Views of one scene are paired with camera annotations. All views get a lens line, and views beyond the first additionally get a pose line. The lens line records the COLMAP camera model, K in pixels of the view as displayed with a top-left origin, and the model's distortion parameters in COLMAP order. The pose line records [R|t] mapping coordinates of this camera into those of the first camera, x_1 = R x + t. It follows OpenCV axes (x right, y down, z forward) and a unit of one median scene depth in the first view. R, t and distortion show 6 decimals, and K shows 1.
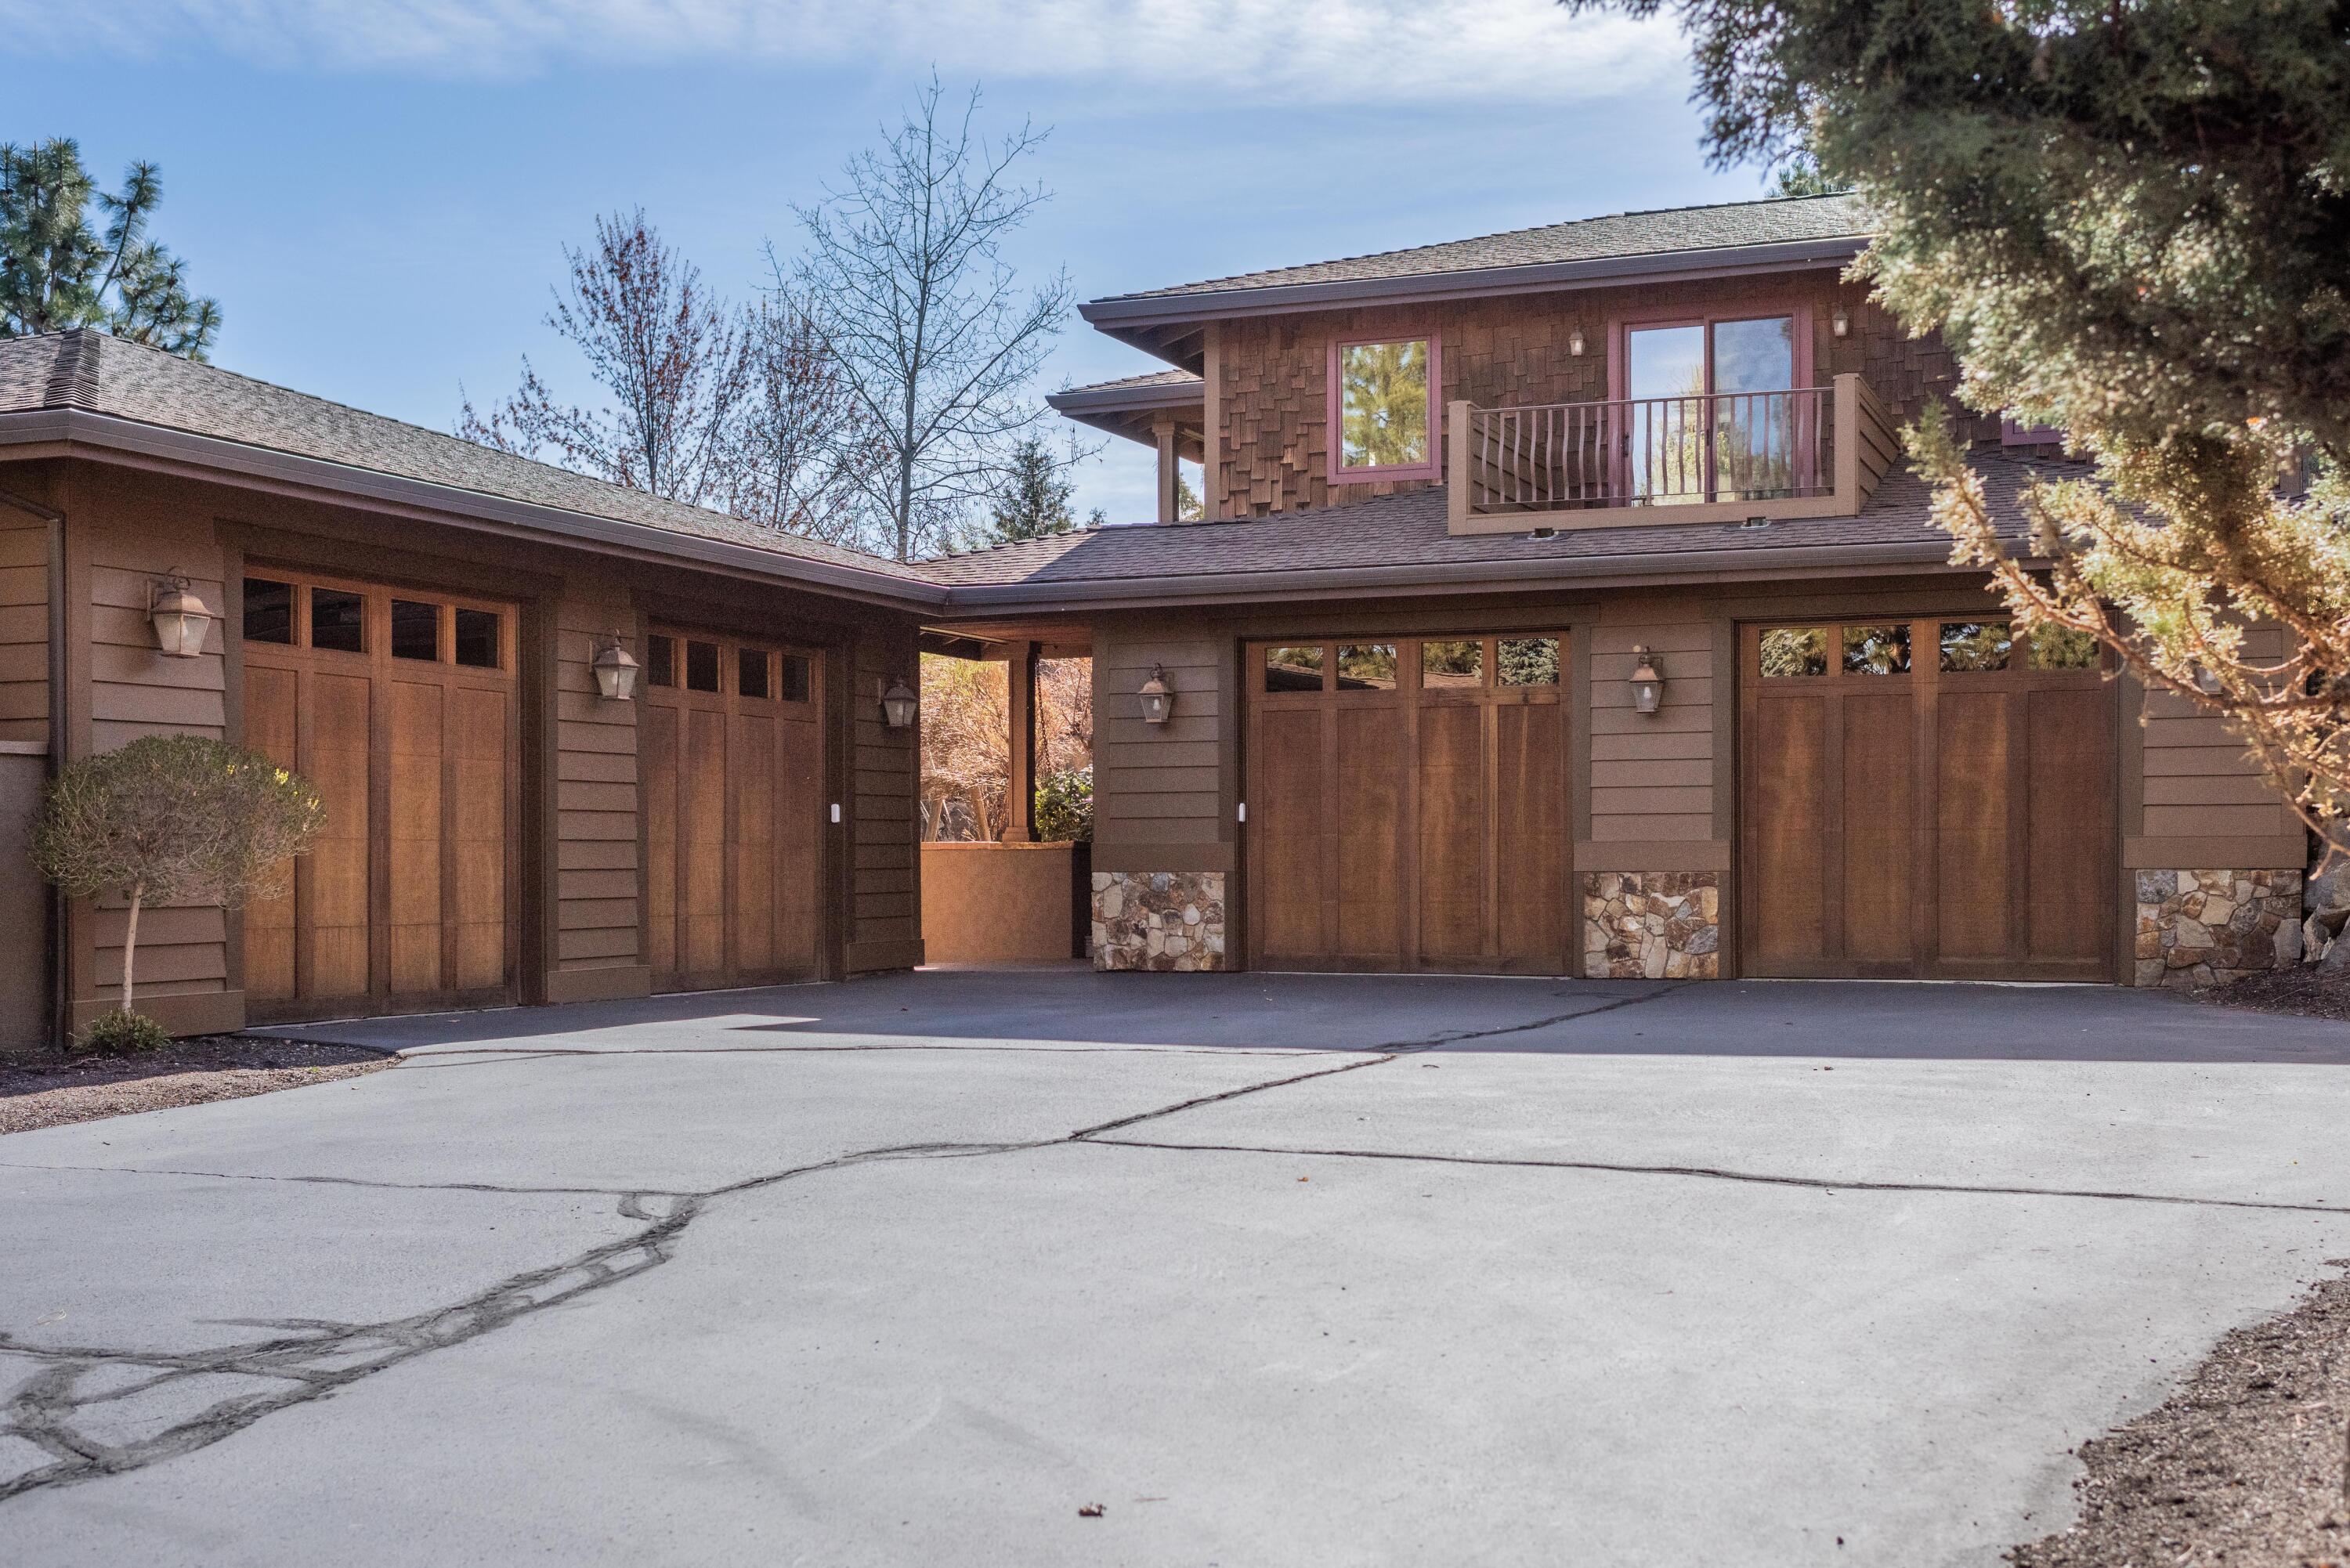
lens RADIAL K [[2460.3, 0, 1251.4], [0, 2460.3, 865.0], [0, 0, 1]] dist [-0.002215, 0.003719]
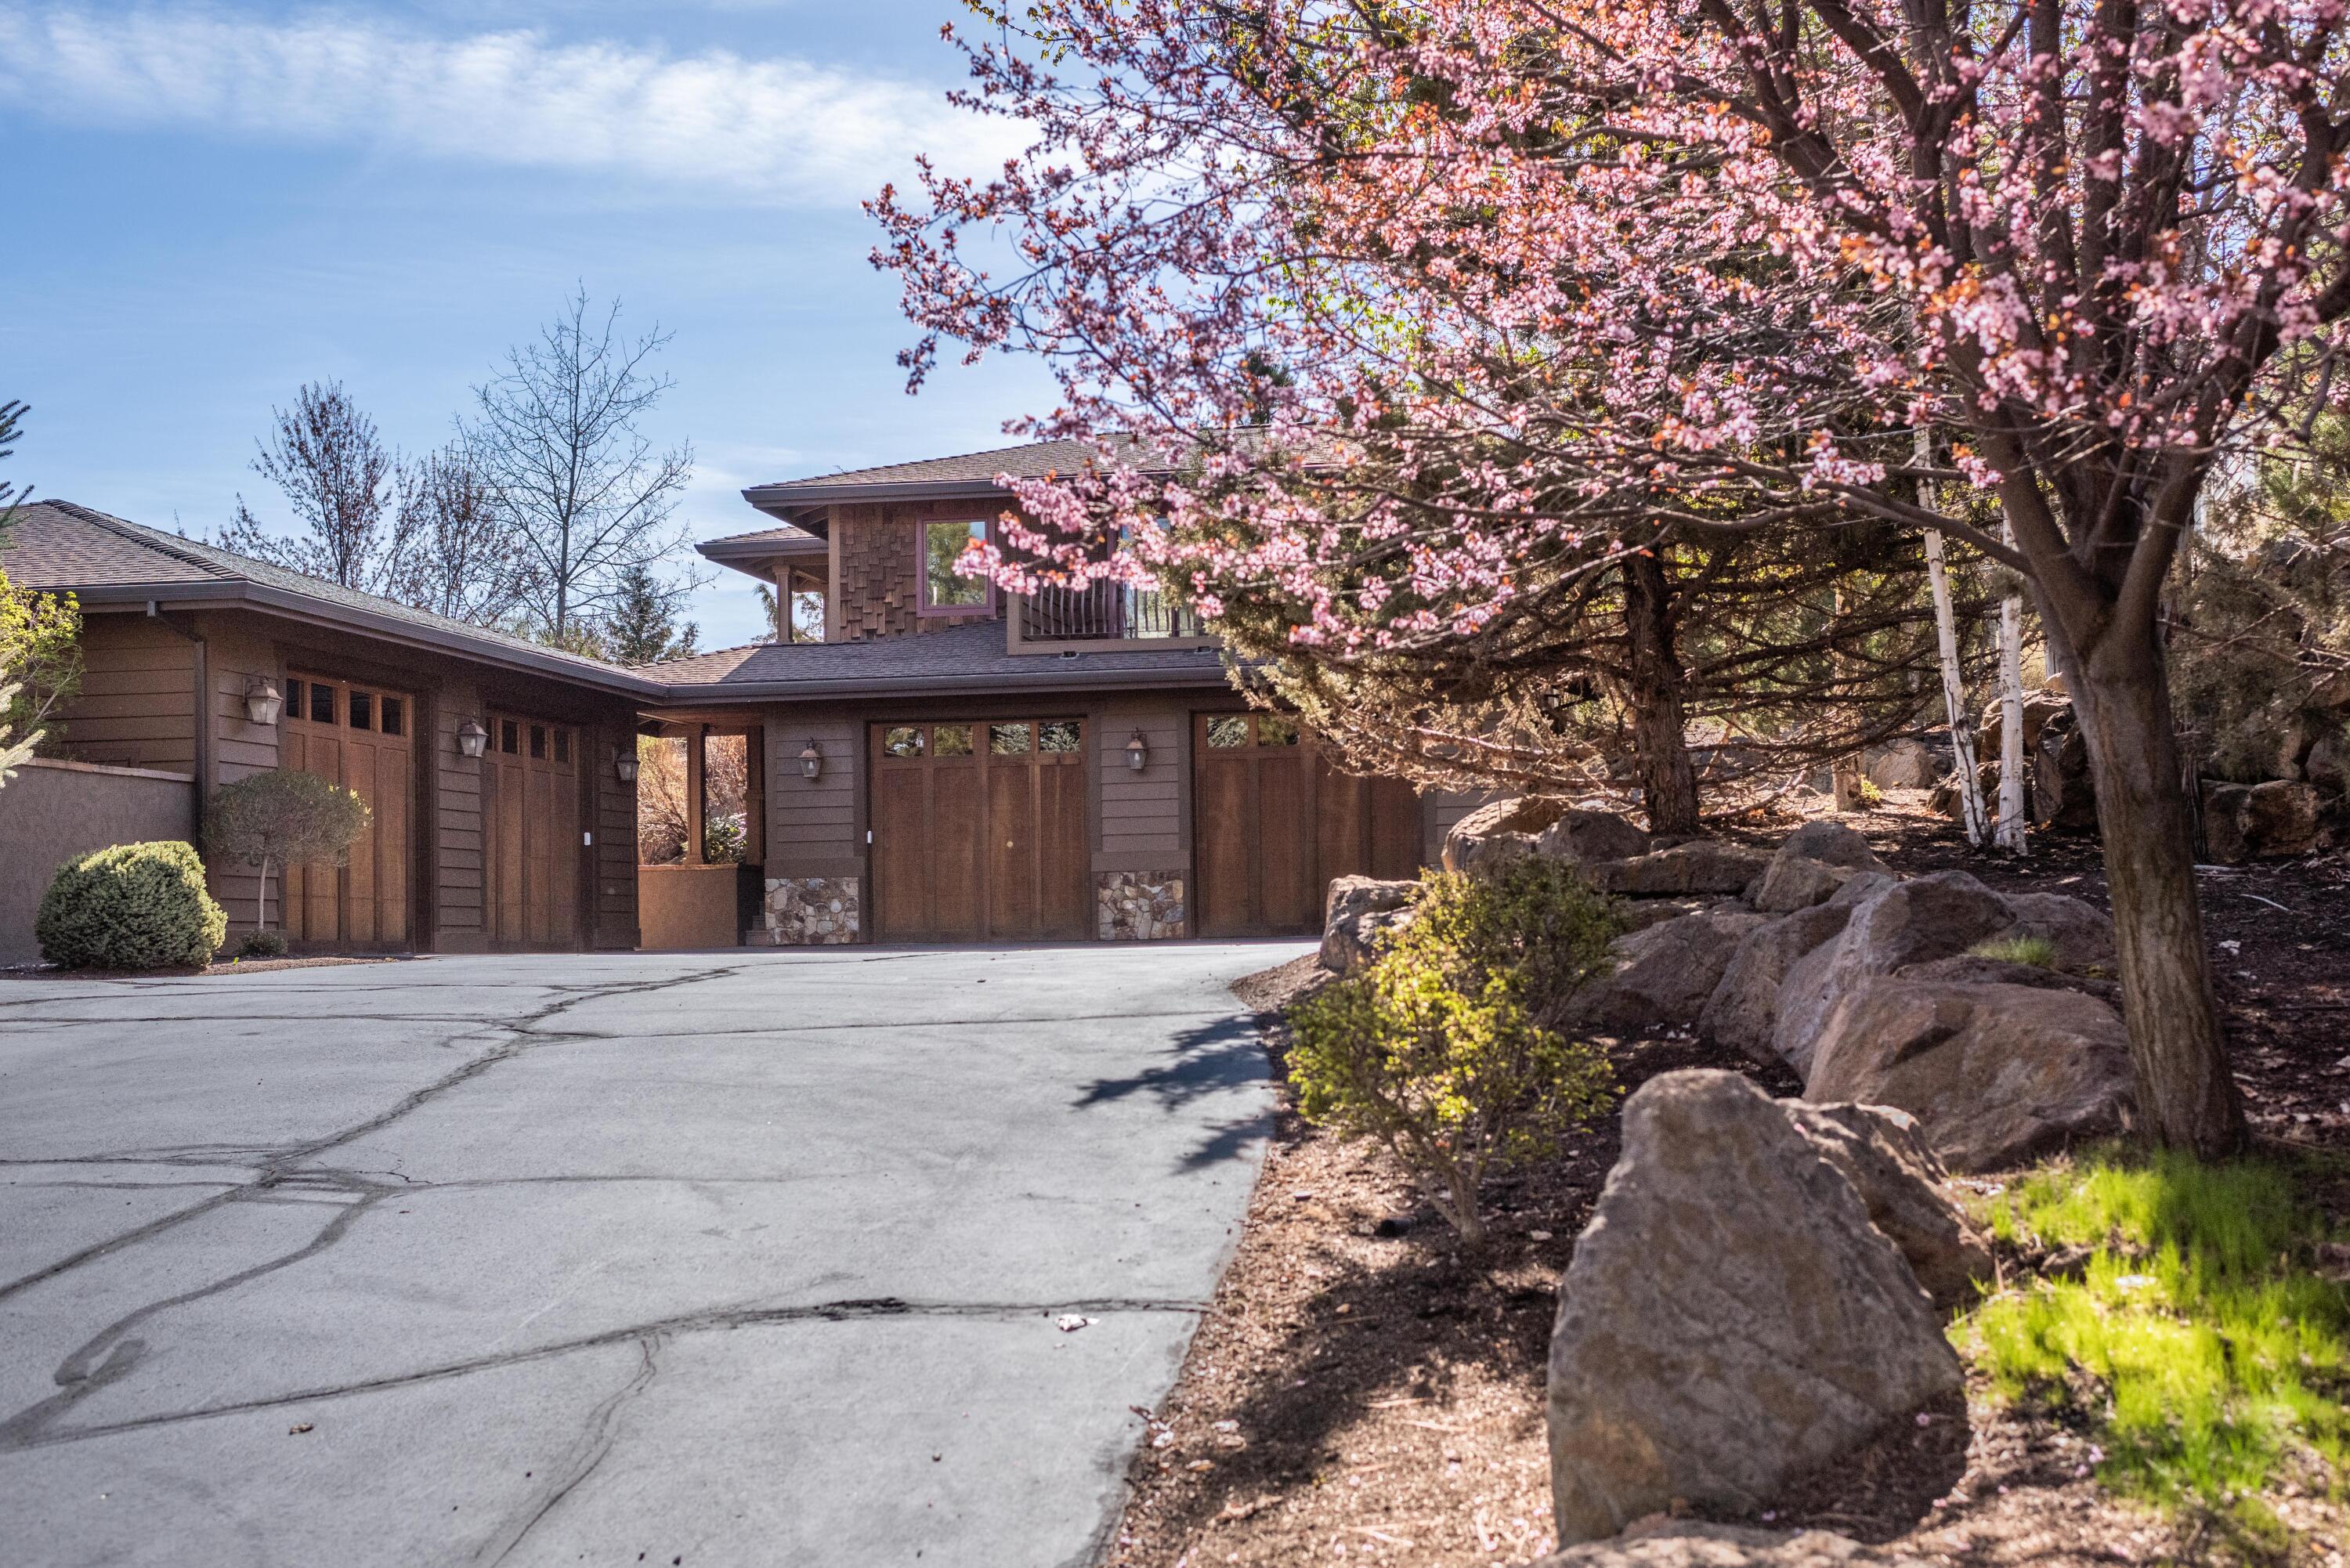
lens RADIAL K [[2460.3, 0, 1251.4], [0, 2460.3, 865.0], [0, 0, 1]] dist [-0.002215, 0.003719]
pose [[0.977642, -0.005048, 0.210214, -0.091500], [0.013245, 0.999205, -0.037602, 0.054846], [-0.209857, 0.039546, 0.976932, -0.509435]]
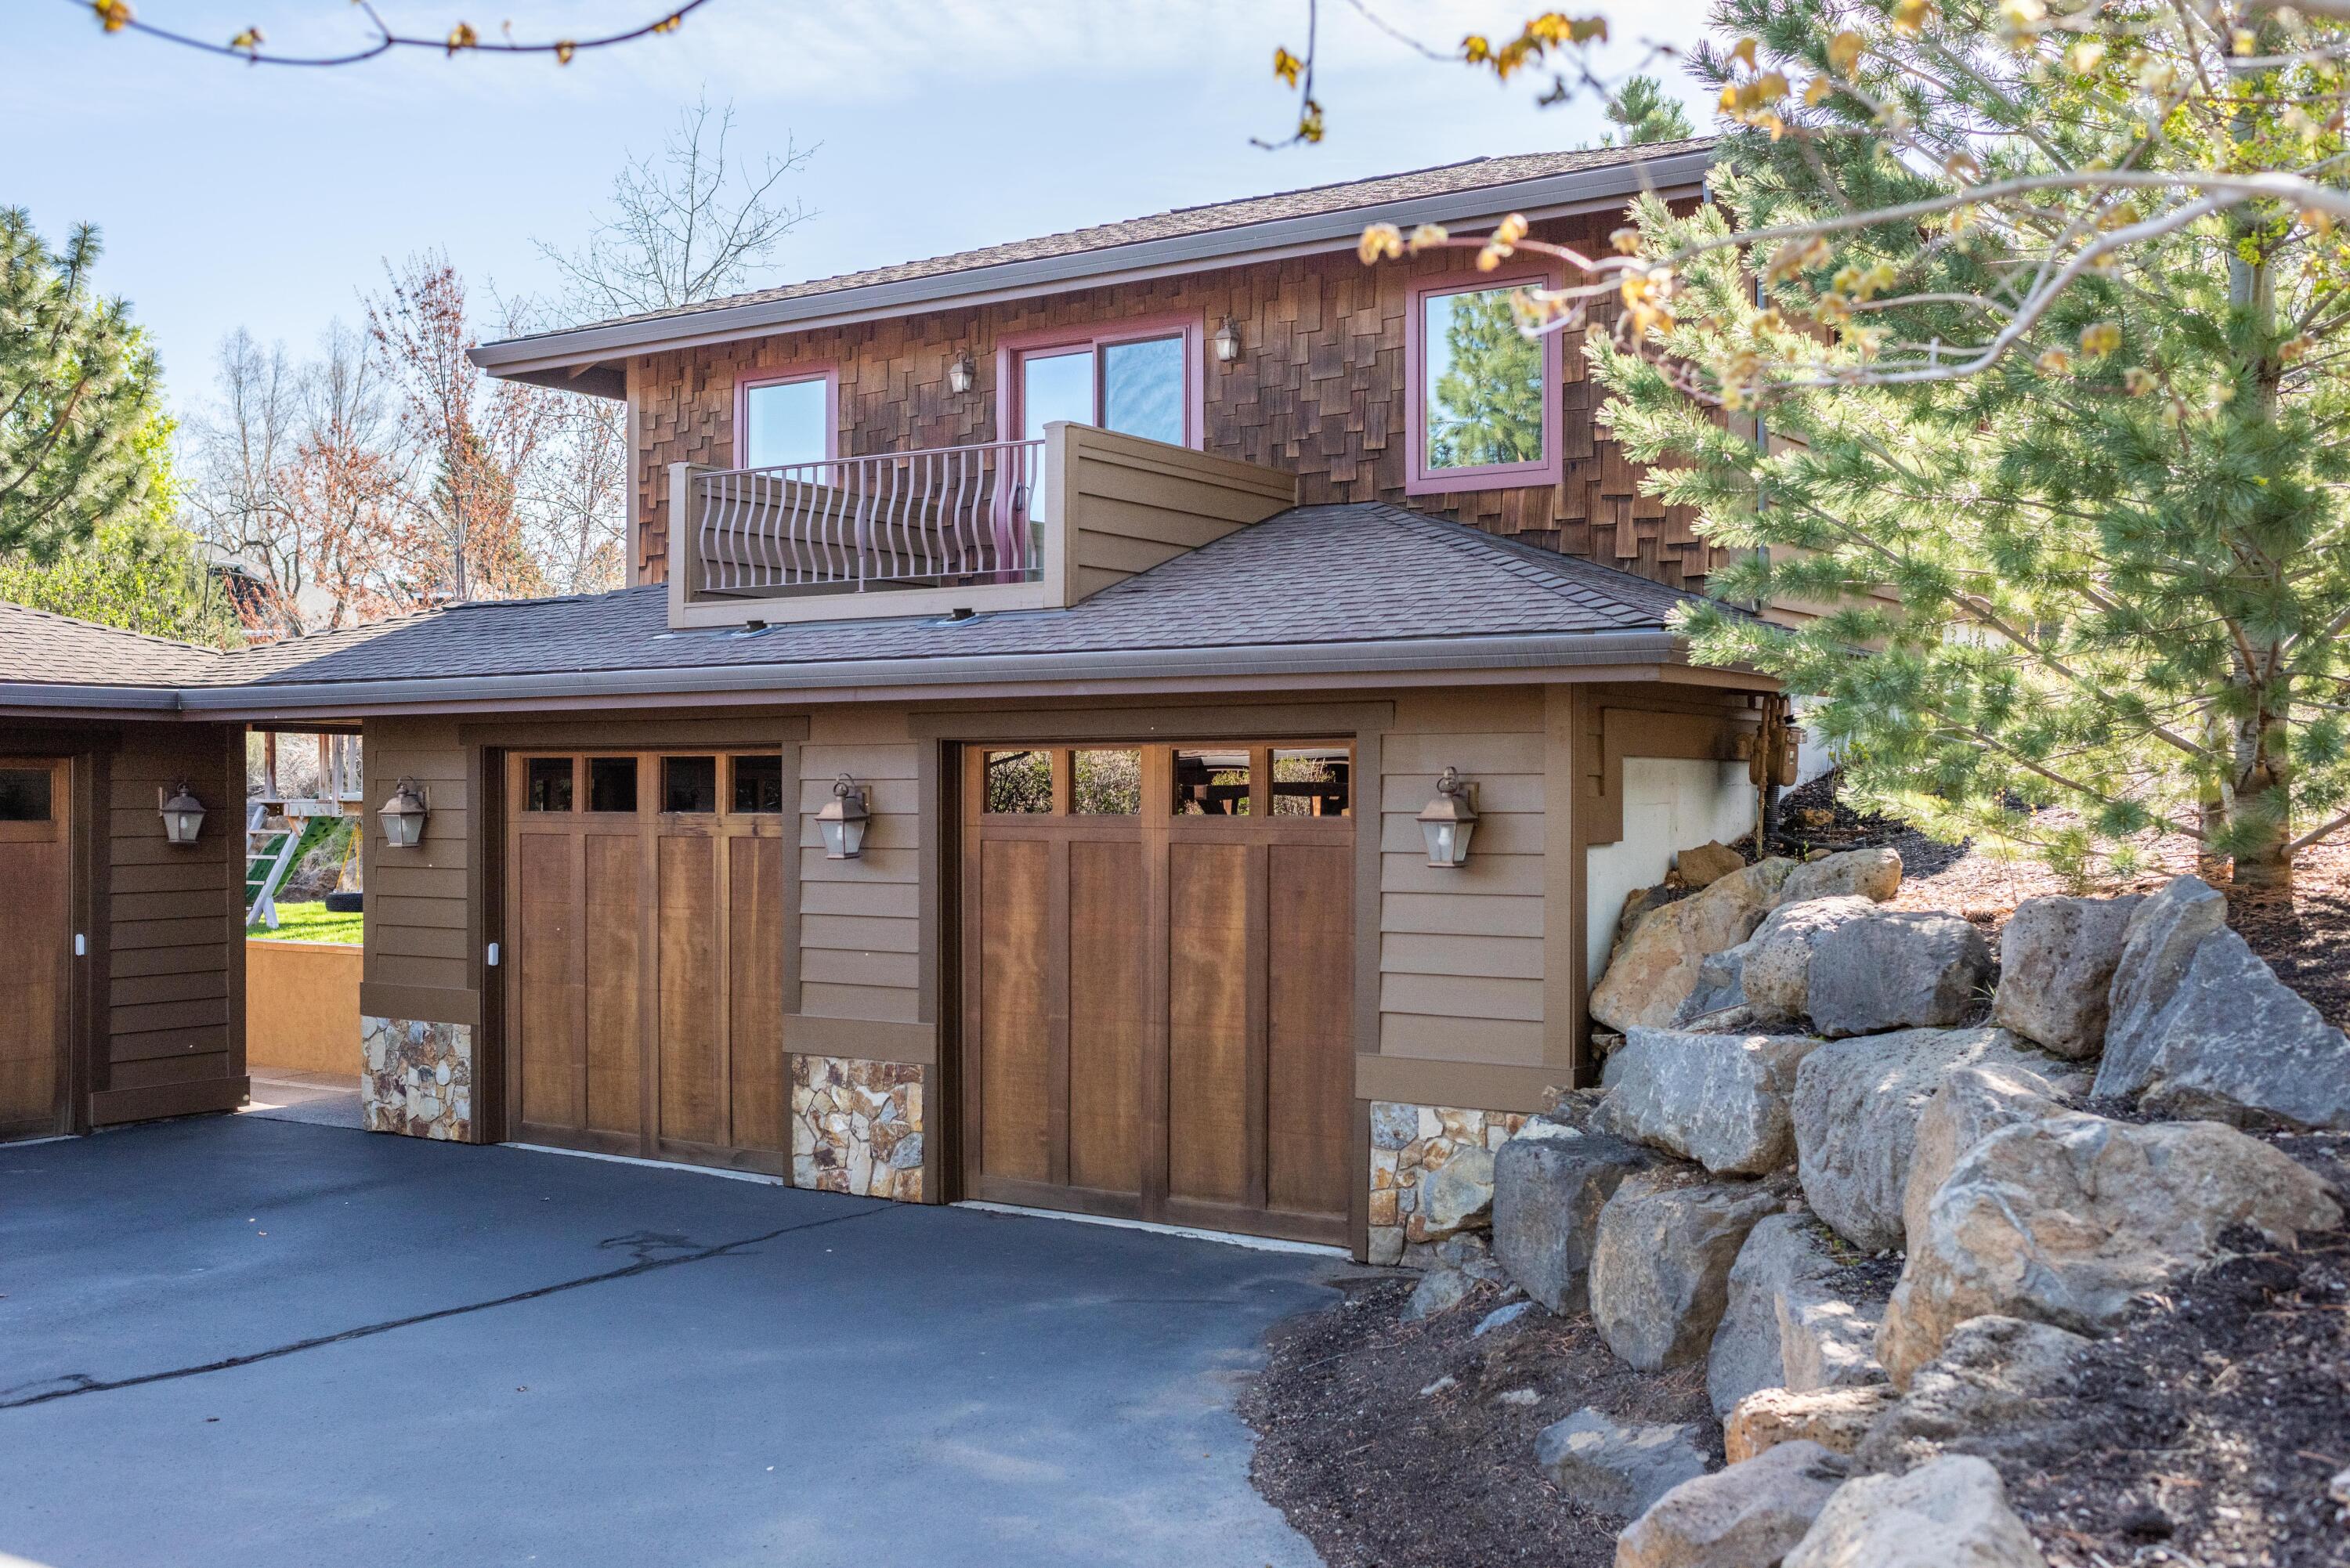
lens RADIAL K [[2243.2, 0, 1175.0], [0, 2243.2, 784.0], [0, 0, 1]] dist [-0.002901, 0.010232]
pose [[0.977152, 0.003495, -0.212512, 0.386521], [-0.005273, 0.999956, -0.007800, -0.074748], [0.212475, 0.008742, 0.977127, 0.299973]]
